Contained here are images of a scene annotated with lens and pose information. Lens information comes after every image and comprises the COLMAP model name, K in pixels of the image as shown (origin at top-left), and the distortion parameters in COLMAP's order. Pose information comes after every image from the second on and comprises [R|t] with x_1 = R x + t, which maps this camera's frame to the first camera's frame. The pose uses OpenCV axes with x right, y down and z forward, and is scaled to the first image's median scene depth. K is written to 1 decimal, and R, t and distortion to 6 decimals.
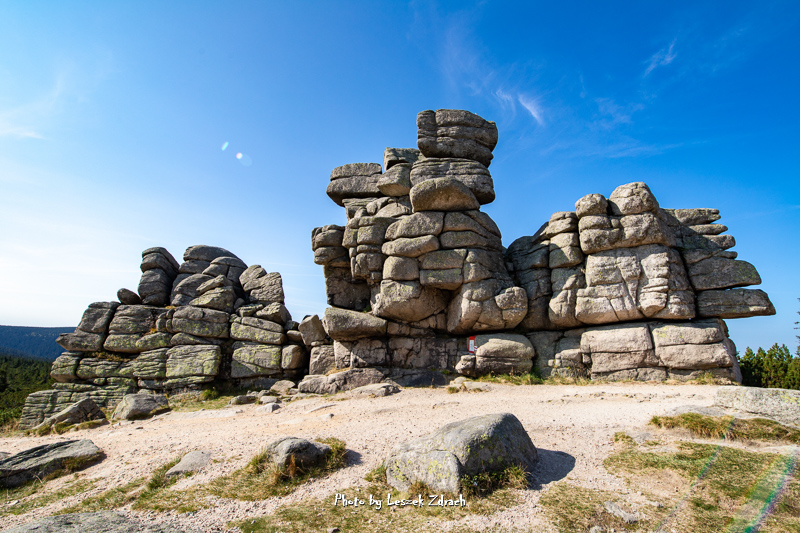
lens RADIAL K [[338.2, 0, 402.7], [0, 338.2, 271.2], [0, 0, 1]] dist [-0.004564, -0.000561]
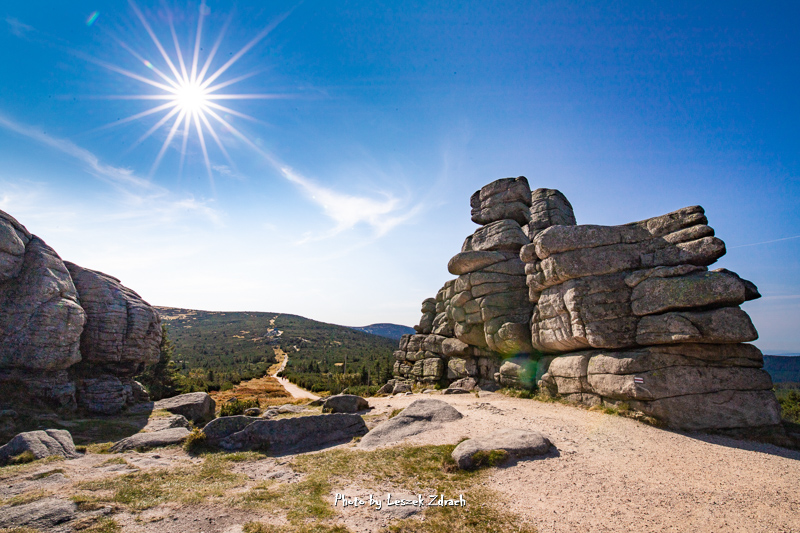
lens RADIAL K [[338.2, 0, 402.7], [0, 338.2, 271.2], [0, 0, 1]] dist [-0.004564, -0.000561]
pose [[0.517245, -0.196325, -0.833015, 1.237184], [0.194028, 0.974890, -0.109284, -0.082968], [0.833553, -0.105102, 0.542350, -0.038897]]
